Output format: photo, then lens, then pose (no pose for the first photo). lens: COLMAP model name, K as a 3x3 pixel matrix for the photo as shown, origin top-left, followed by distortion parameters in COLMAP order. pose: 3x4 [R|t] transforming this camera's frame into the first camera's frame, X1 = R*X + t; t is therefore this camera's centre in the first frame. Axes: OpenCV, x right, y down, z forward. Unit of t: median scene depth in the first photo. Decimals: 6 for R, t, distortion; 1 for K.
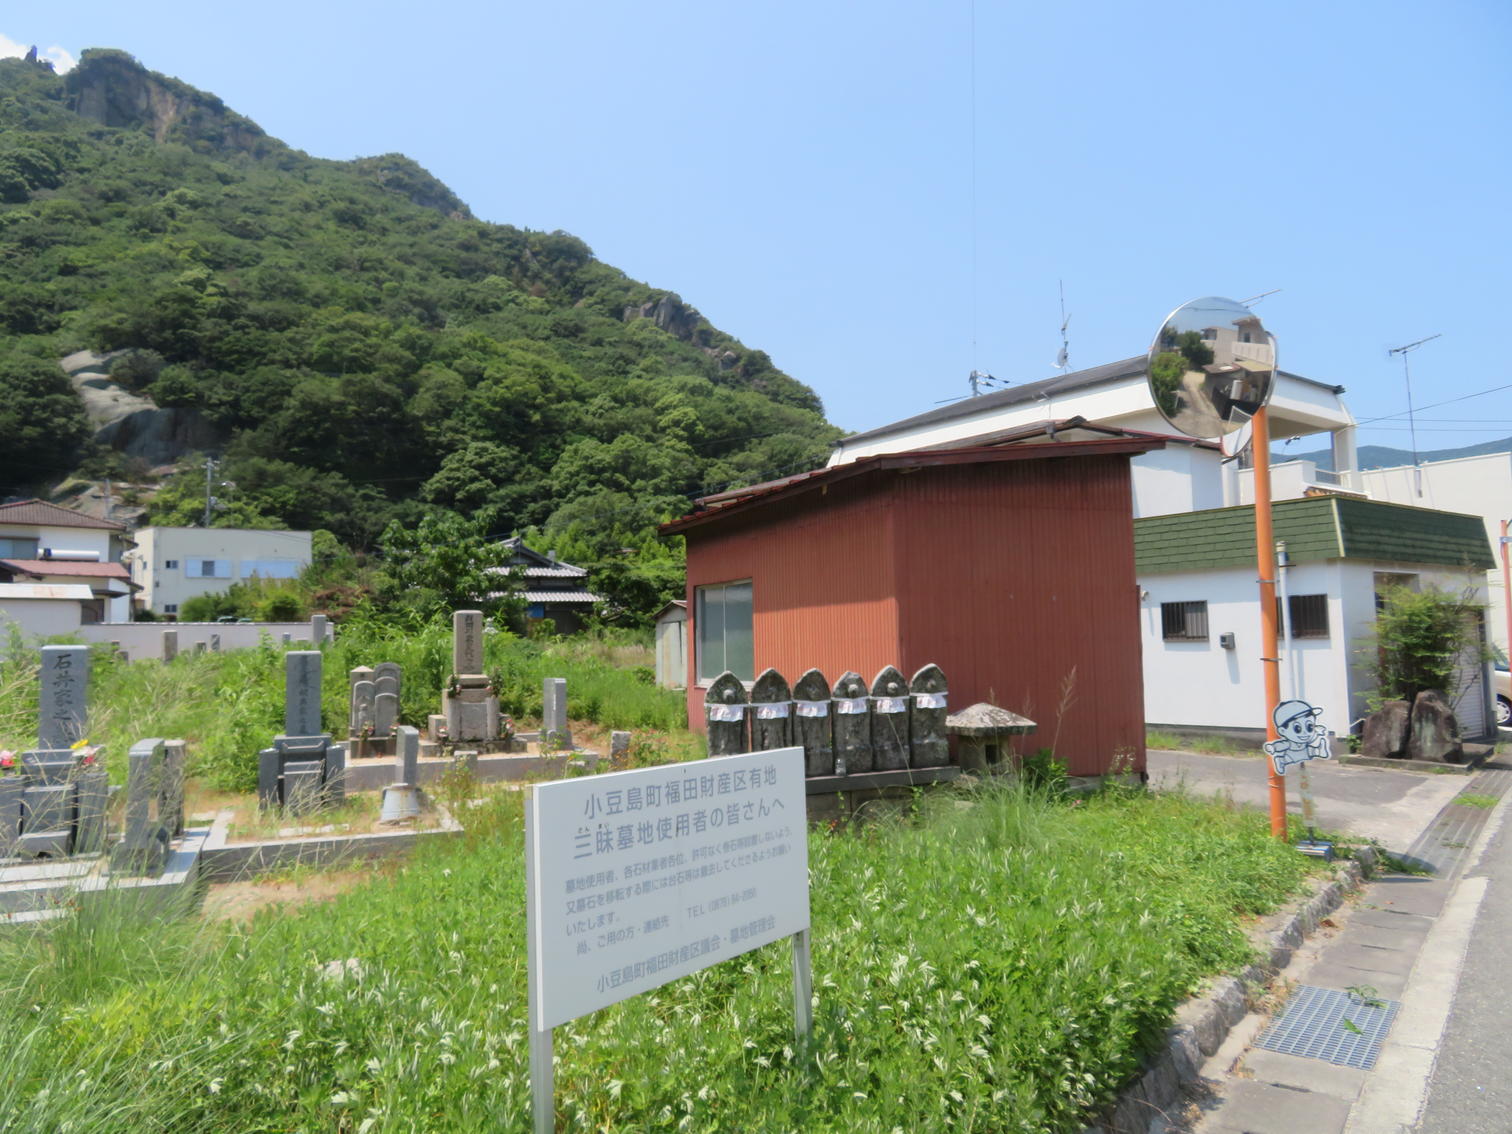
lens RADIAL K [[1076.3, 0, 756.0], [0, 1076.3, 567.0], [0, 0, 1]] dist [-0.009229, -0.000658]
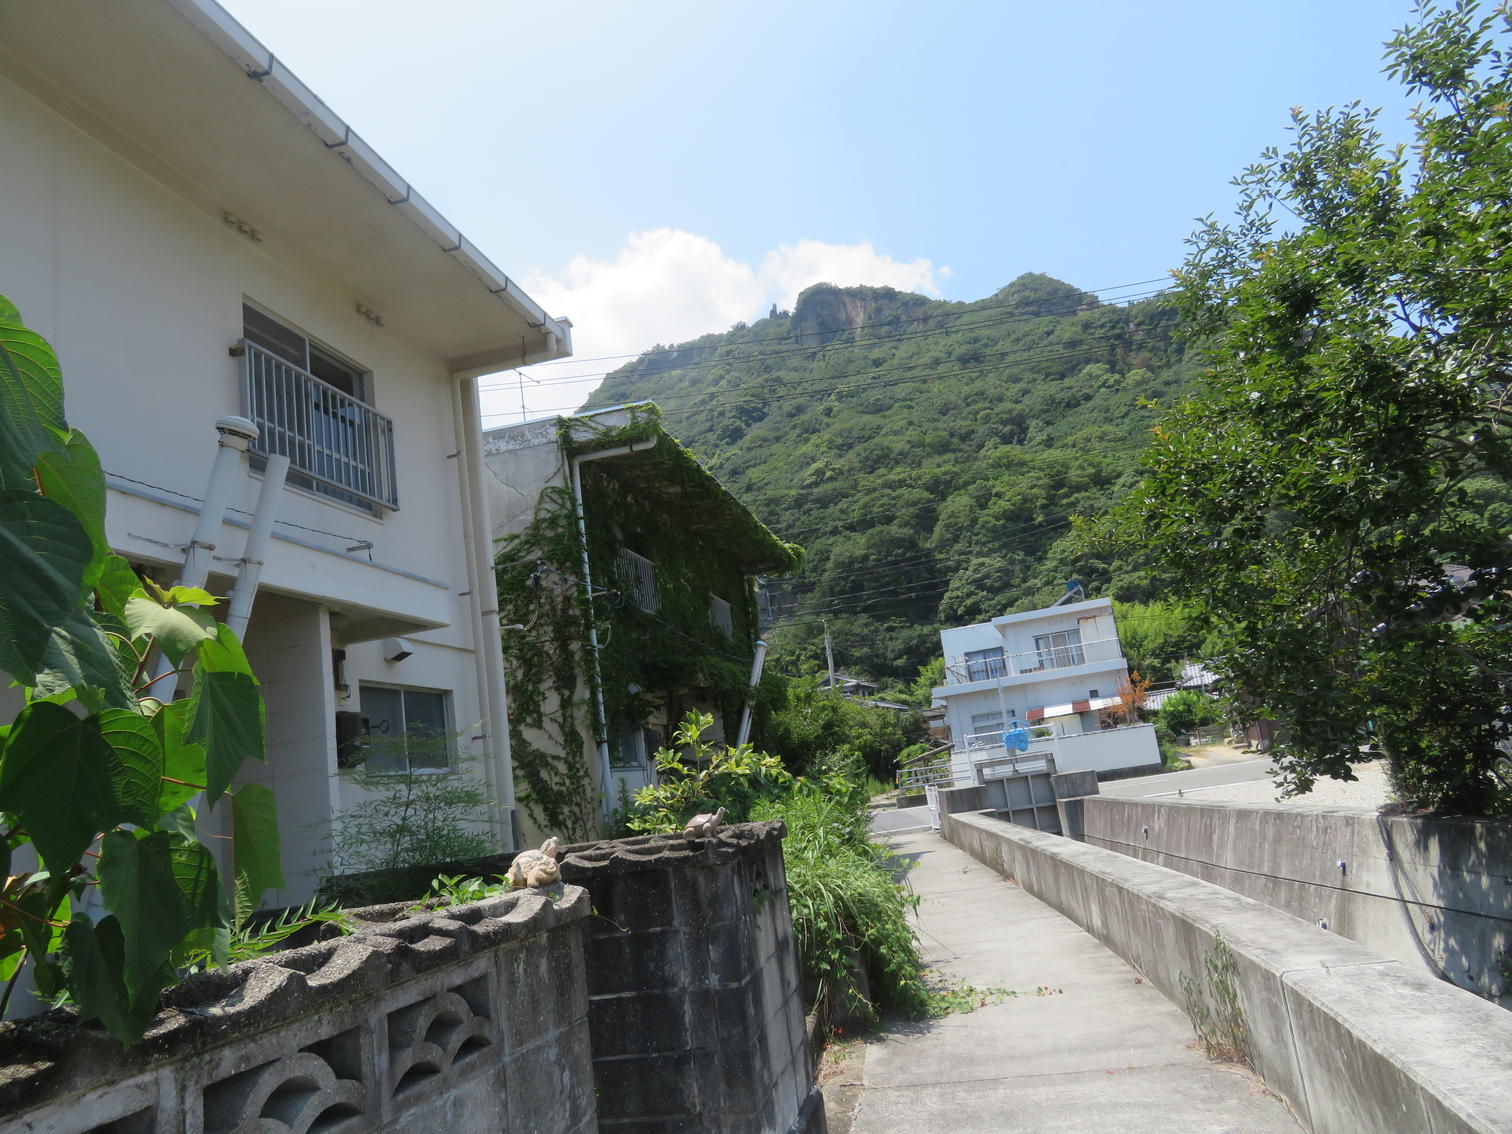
lens RADIAL K [[1076.3, 0, 756.0], [0, 1076.3, 567.0], [0, 0, 1]] dist [-0.009229, -0.000658]
pose [[0.706025, -0.217973, -0.673807, 0.303450], [0.176963, 0.975572, -0.130168, -0.001852], [0.685720, -0.027337, 0.727352, 0.018918]]
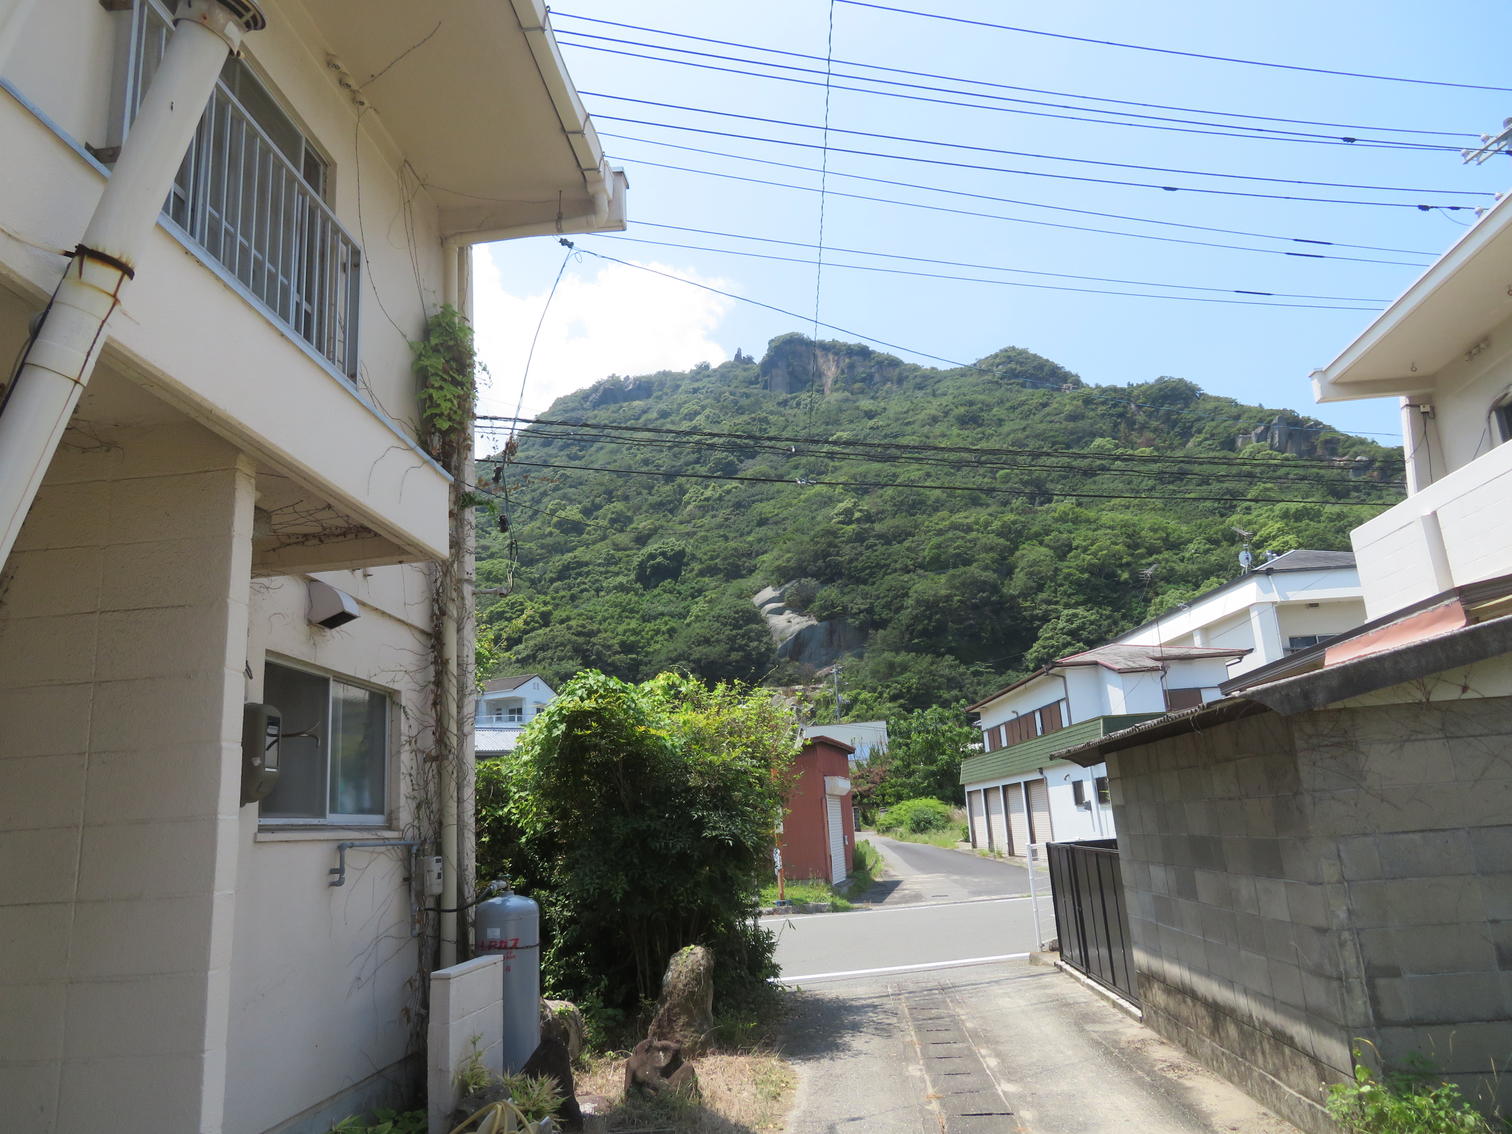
lens RADIAL K [[1076.3, 0, 756.0], [0, 1076.3, 567.0], [0, 0, 1]] dist [-0.009229, -0.000658]
pose [[0.801902, -0.176174, -0.570891, 0.108135], [0.097731, 0.981345, -0.165560, -0.007423], [0.589408, 0.076969, 0.804160, -0.066214]]
